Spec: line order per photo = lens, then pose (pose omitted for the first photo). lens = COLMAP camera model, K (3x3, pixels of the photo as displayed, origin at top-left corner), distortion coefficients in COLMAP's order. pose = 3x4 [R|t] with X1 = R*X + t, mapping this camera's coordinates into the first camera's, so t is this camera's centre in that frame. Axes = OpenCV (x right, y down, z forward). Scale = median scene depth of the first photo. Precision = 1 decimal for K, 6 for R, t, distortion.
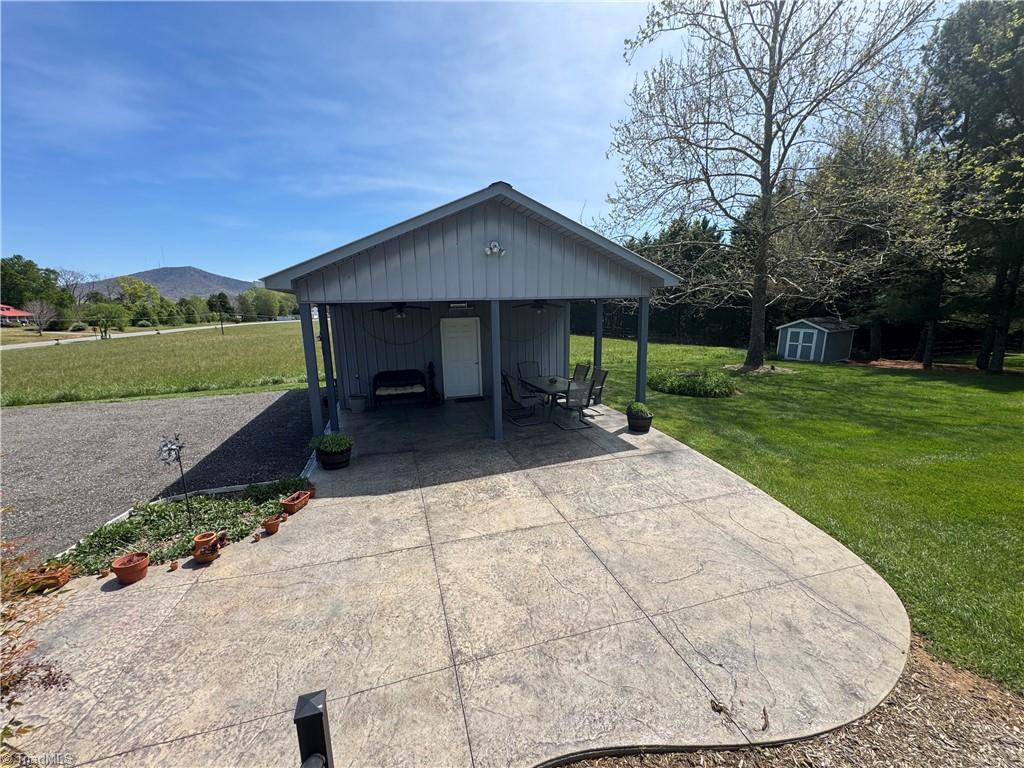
lens RADIAL K [[406.7, 0, 512.0], [0, 406.7, 384.0], [0, 0, 1]] dist [0.000428, -0.000116]
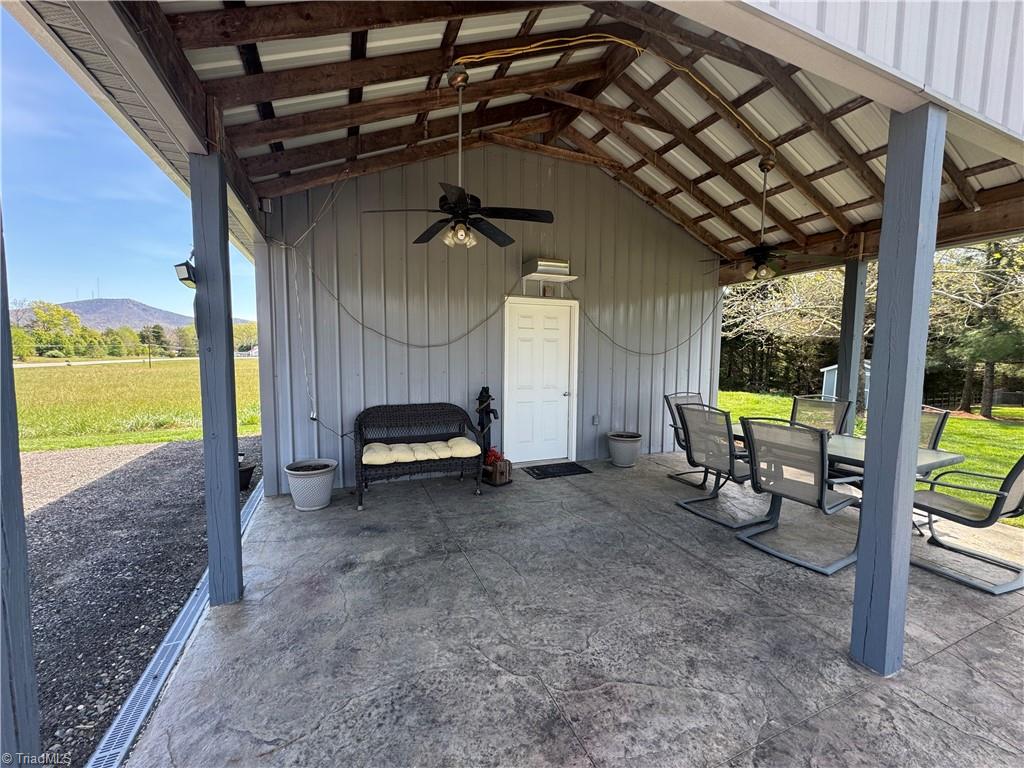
lens RADIAL K [[406.7, 0, 512.0], [0, 406.7, 384.0], [0, 0, 1]] dist [0.000428, -0.000116]
pose [[0.994331, 0.025805, 0.103152, -0.215292], [-0.014261, 0.993705, -0.111118, -0.007816], [-0.105370, 0.109017, 0.988439, 0.542915]]
